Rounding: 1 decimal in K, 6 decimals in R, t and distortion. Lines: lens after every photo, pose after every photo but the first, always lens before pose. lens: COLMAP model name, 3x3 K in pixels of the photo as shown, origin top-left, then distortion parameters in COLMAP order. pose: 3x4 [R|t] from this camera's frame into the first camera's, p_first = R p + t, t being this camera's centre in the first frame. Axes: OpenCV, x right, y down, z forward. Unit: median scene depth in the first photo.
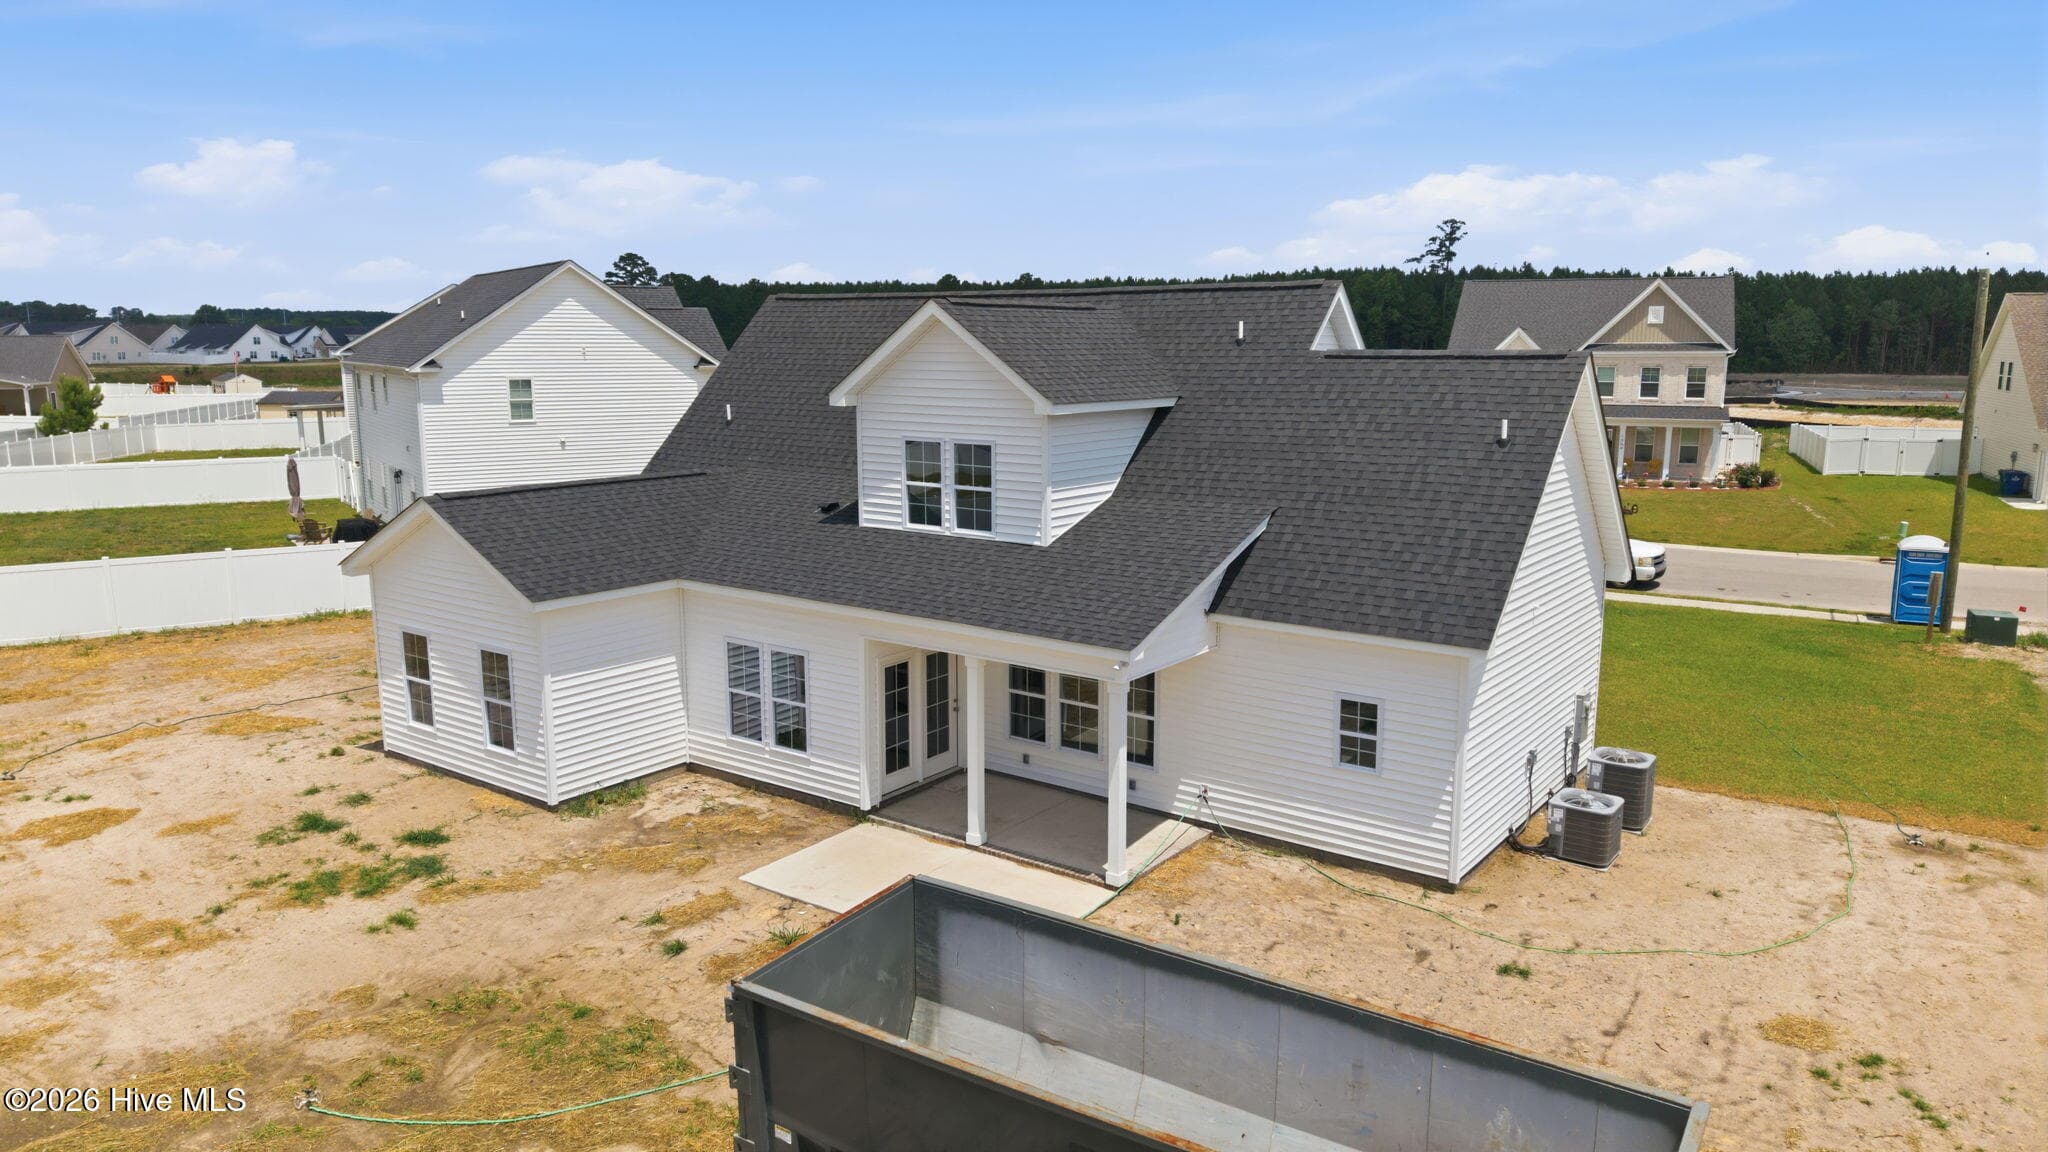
lens RADIAL K [[1365.5, 0, 1035.6], [0, 1365.5, 589.9], [0, 0, 1]] dist [0.025749, -0.015002]
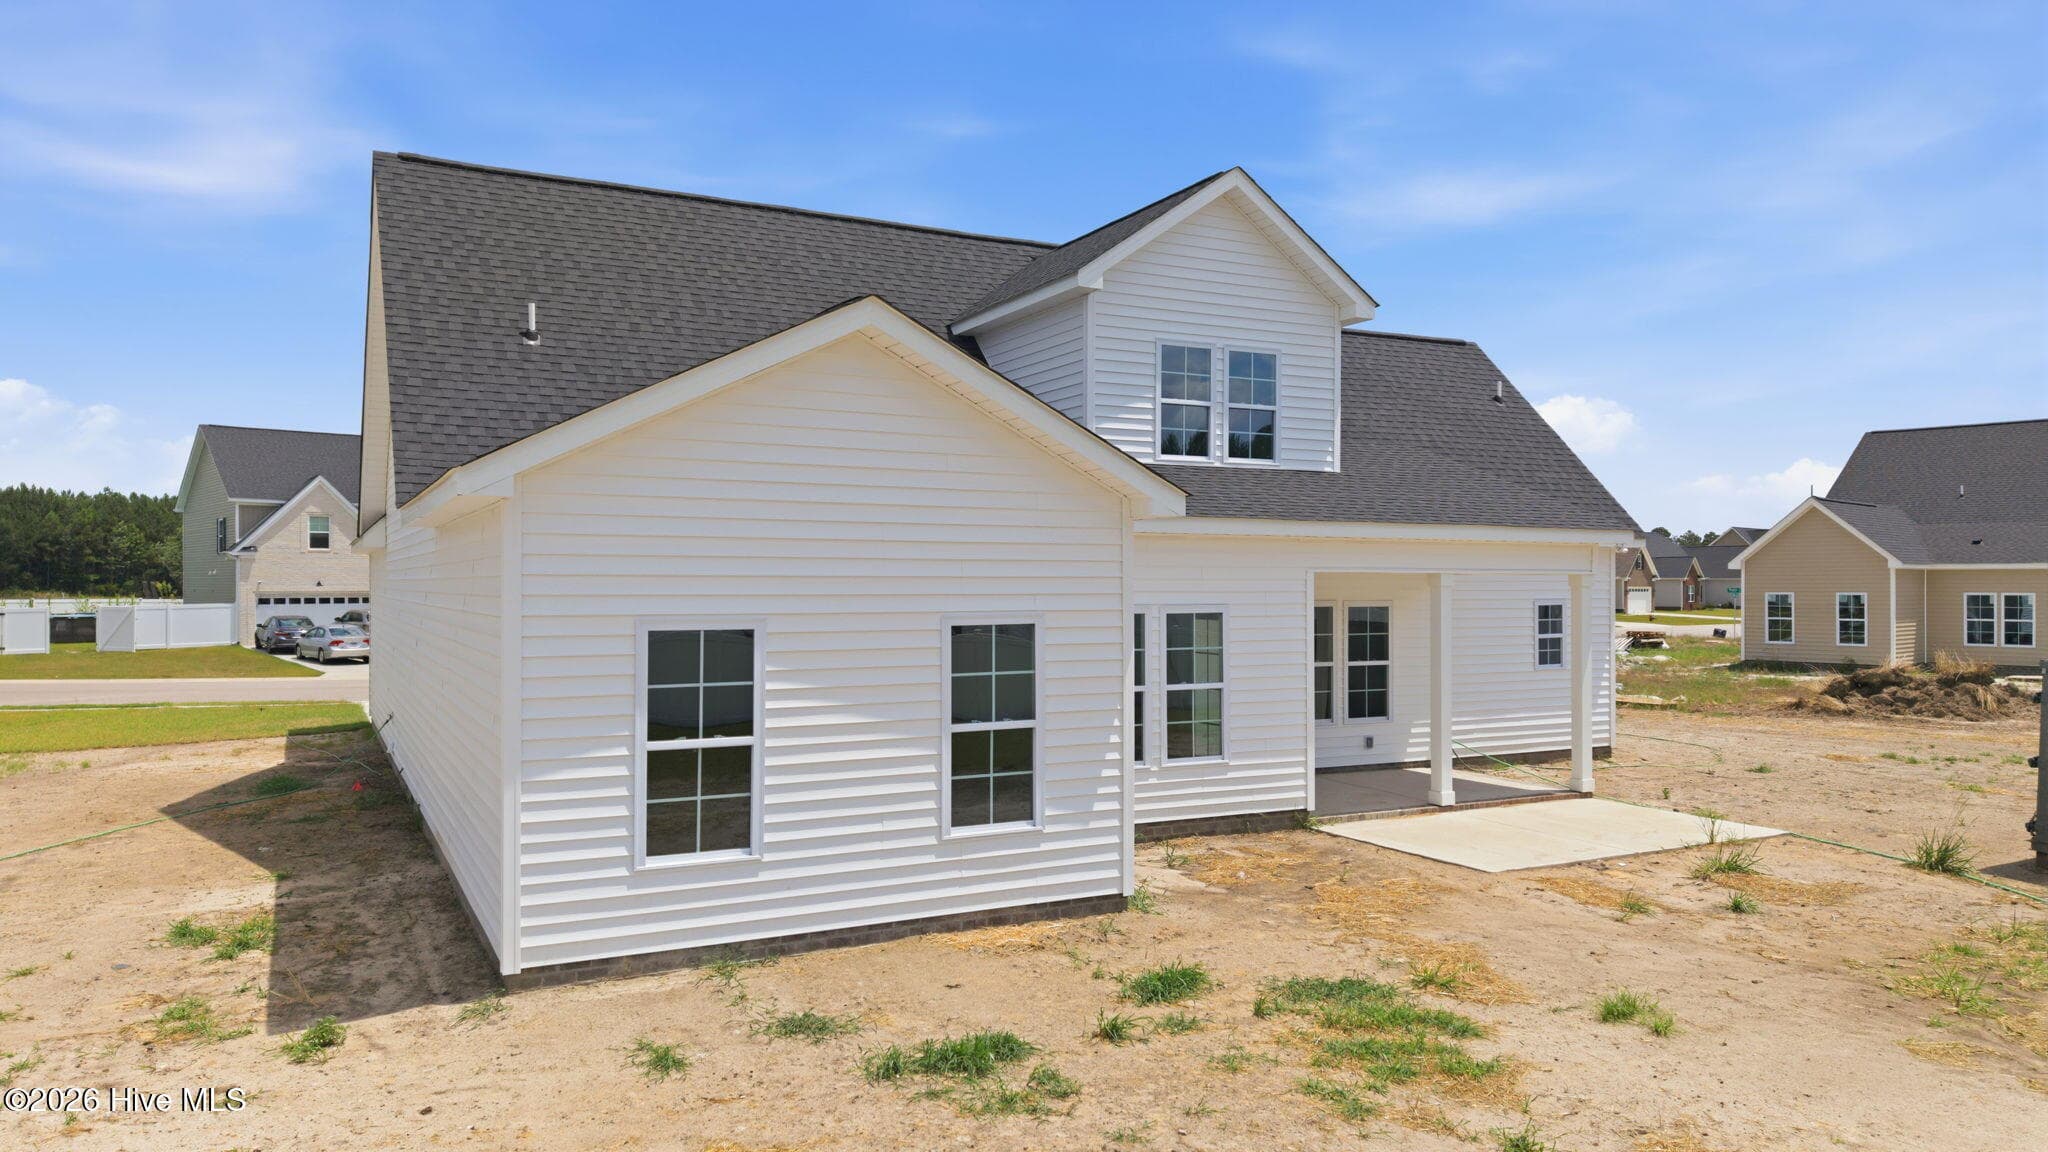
lens RADIAL K [[1365.5, 0, 1030.5], [0, 1365.5, 582.9], [0, 0, 1]] dist [0.025749, -0.015002]
pose [[0.430779, 0.001222, 0.902457, -0.855979], [0.162010, 0.983648, -0.078666, 0.073766], [-0.887796, 0.180095, 0.423537, 0.796409]]
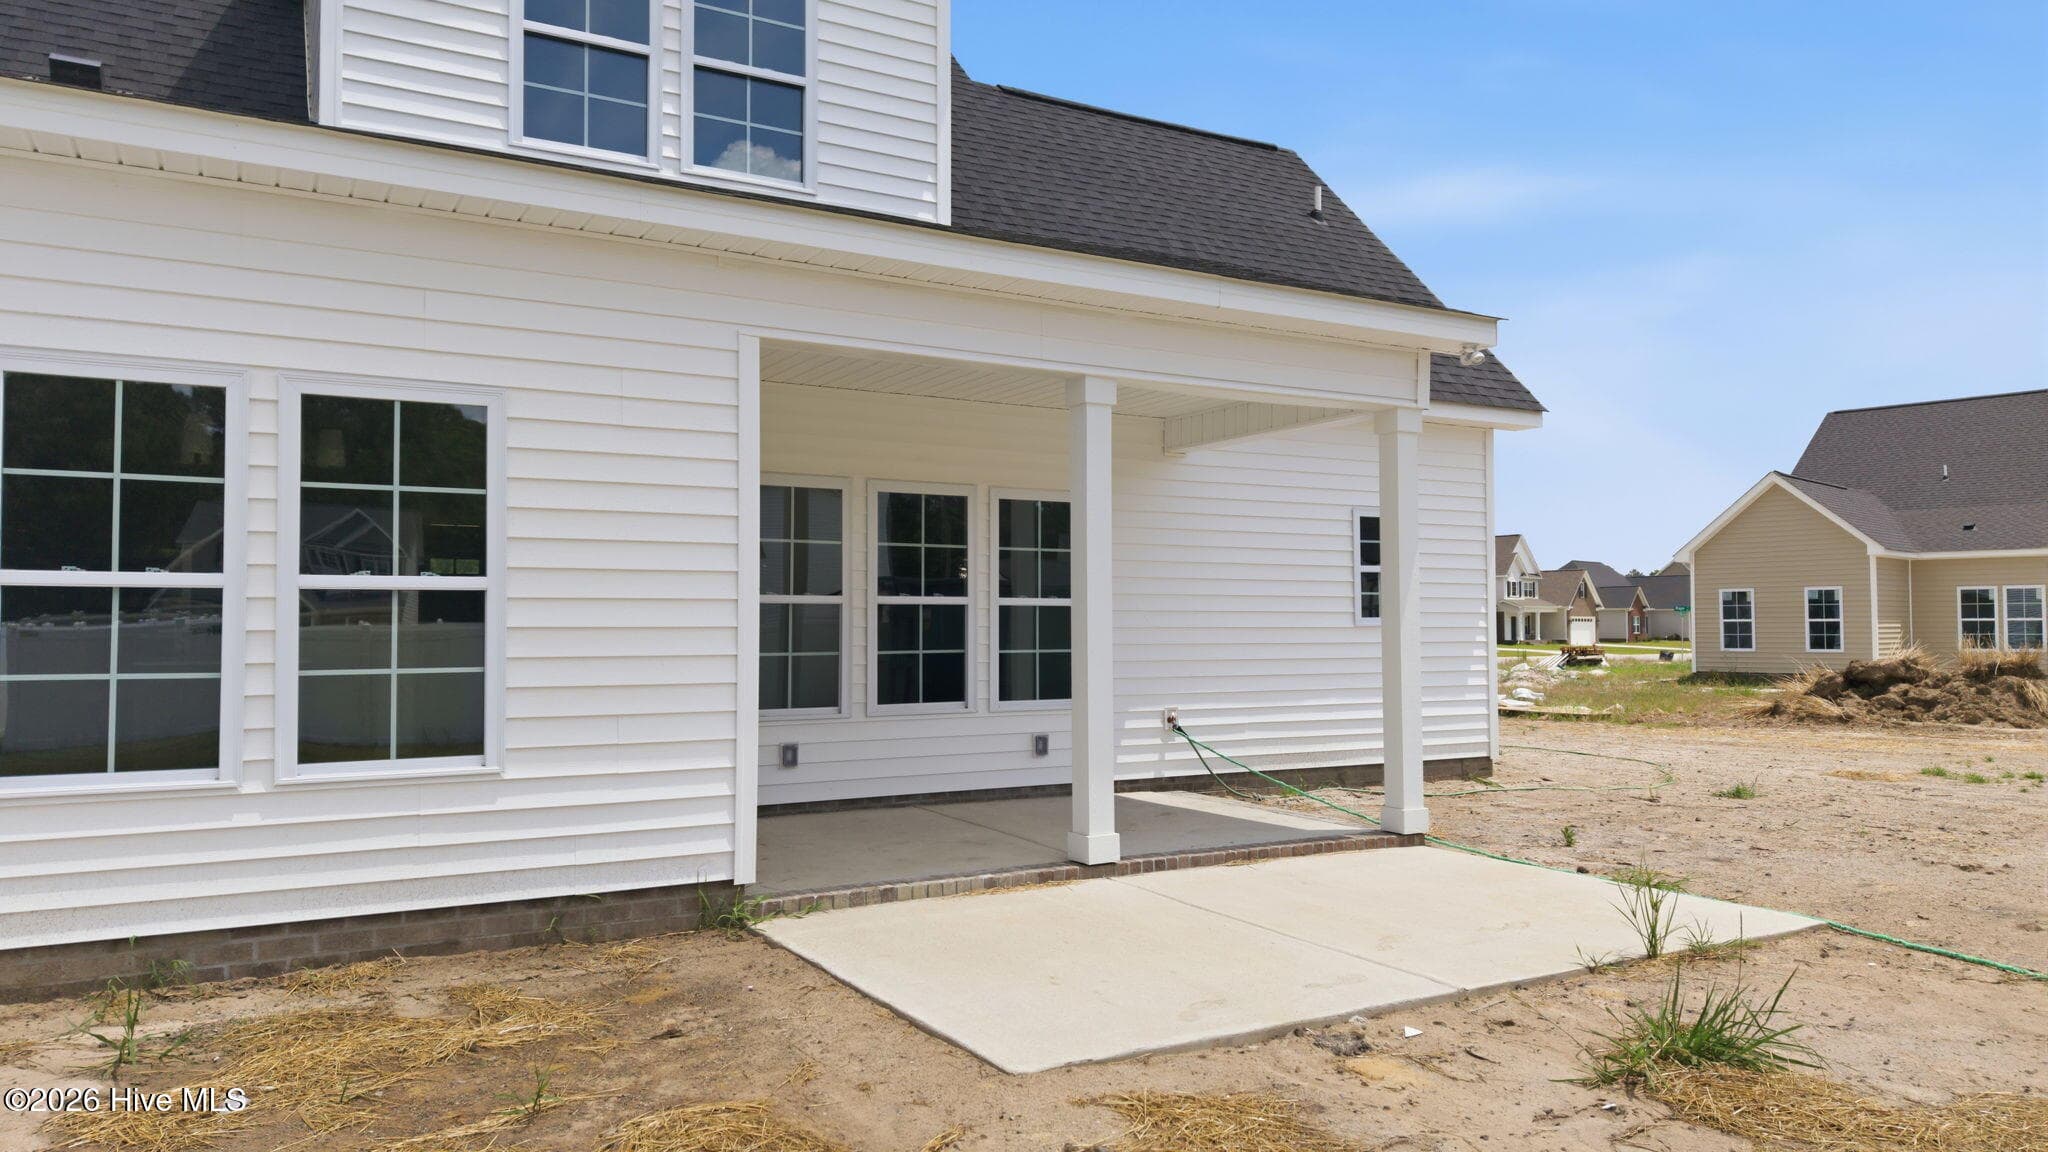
lens RADIAL K [[1365.5, 0, 1023.9], [0, 1365.5, 591.5], [0, 0, 1]] dist [0.025749, -0.015002]
pose [[0.405491, 0.023750, 0.913790, -0.392888], [0.169106, 0.980458, -0.100523, 0.137016], [-0.898321, 0.195289, 0.393551, 0.798810]]
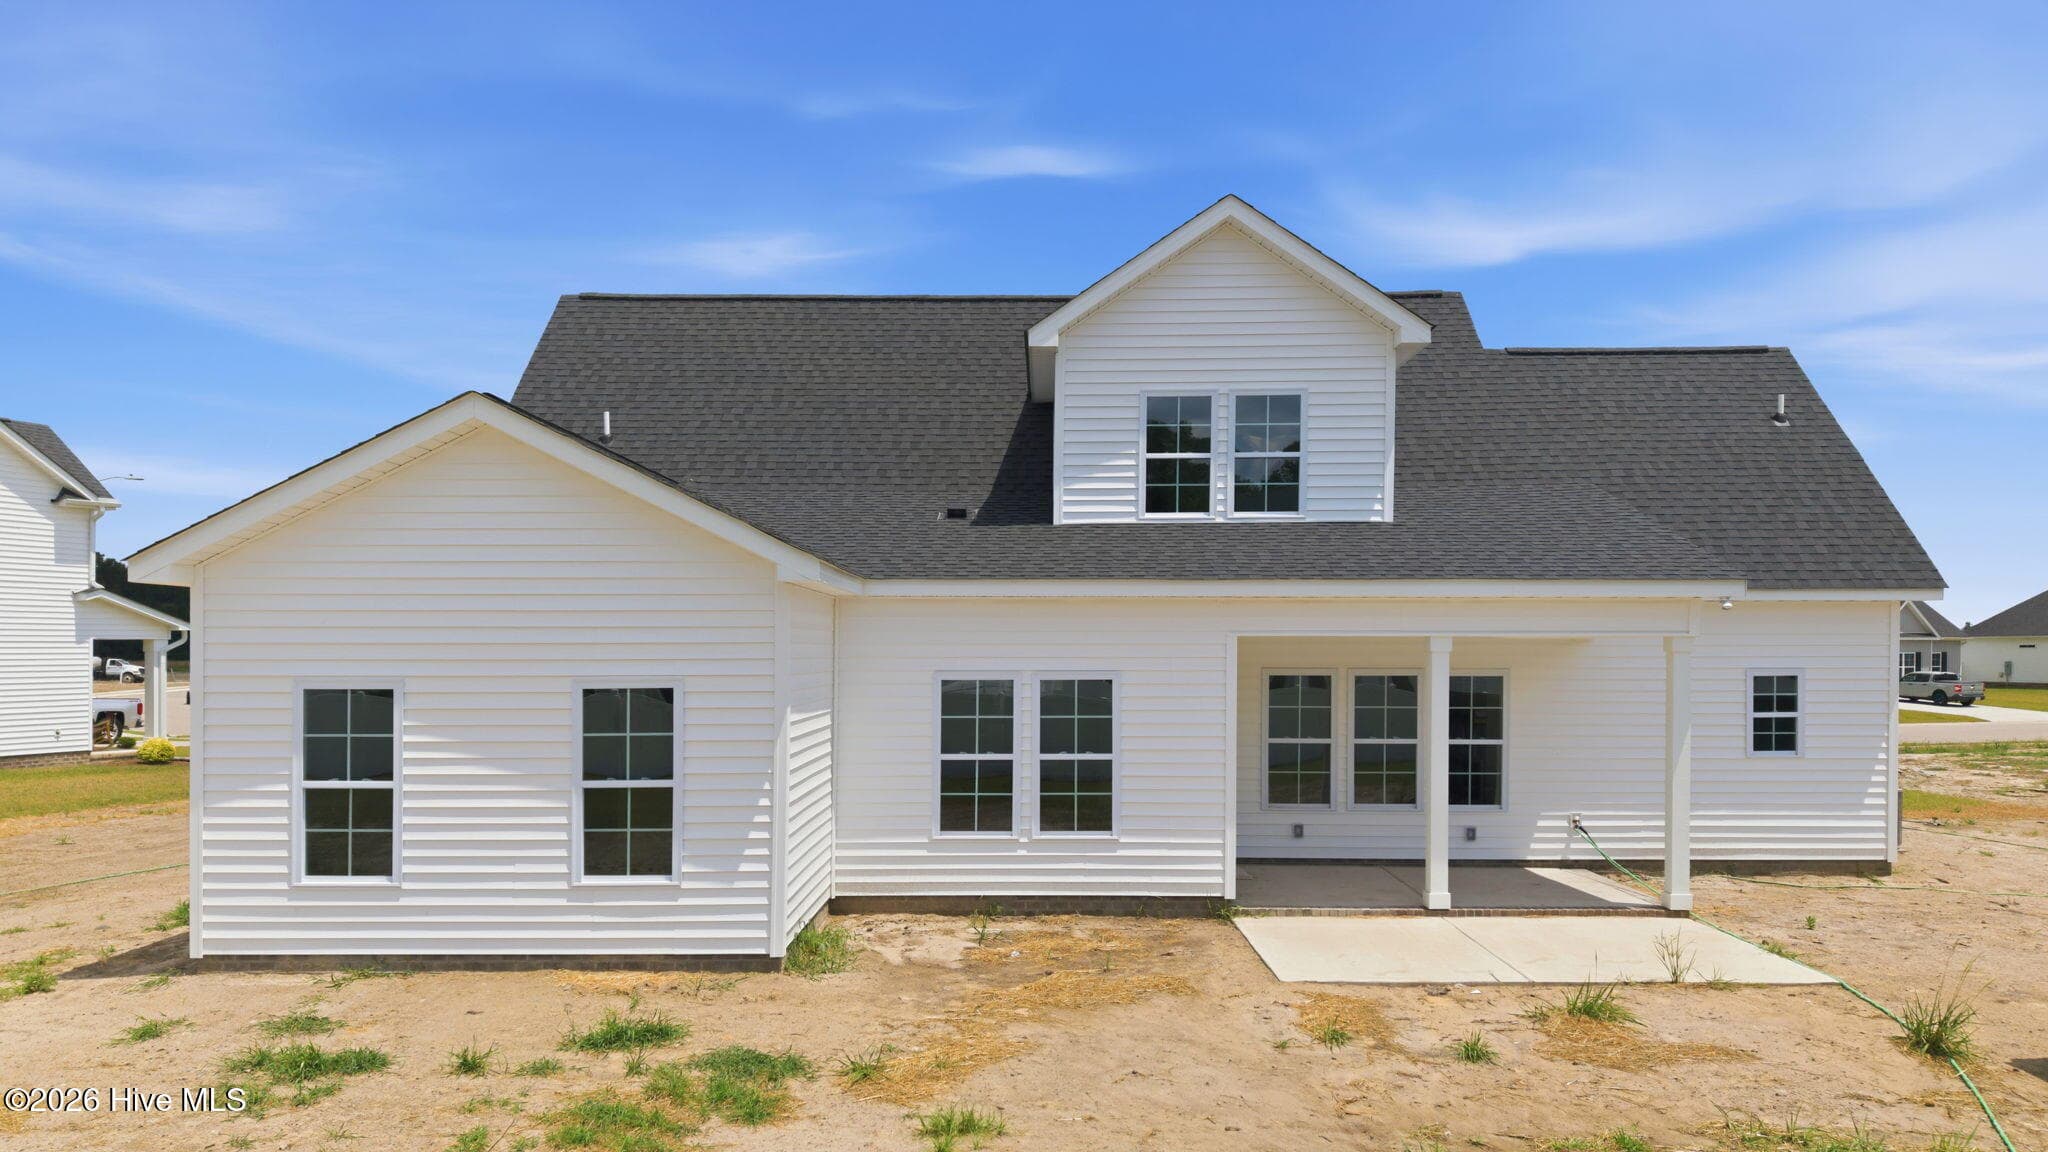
lens RADIAL K [[1365.5, 0, 1042.0], [0, 1365.5, 696.6], [0, 0, 1]] dist [0.025749, -0.015002]
pose [[0.809286, -0.018029, 0.587138, -0.588059], [0.108552, 0.986904, -0.119319, 0.132369], [-0.577297, 0.160298, 0.800645, 0.502622]]
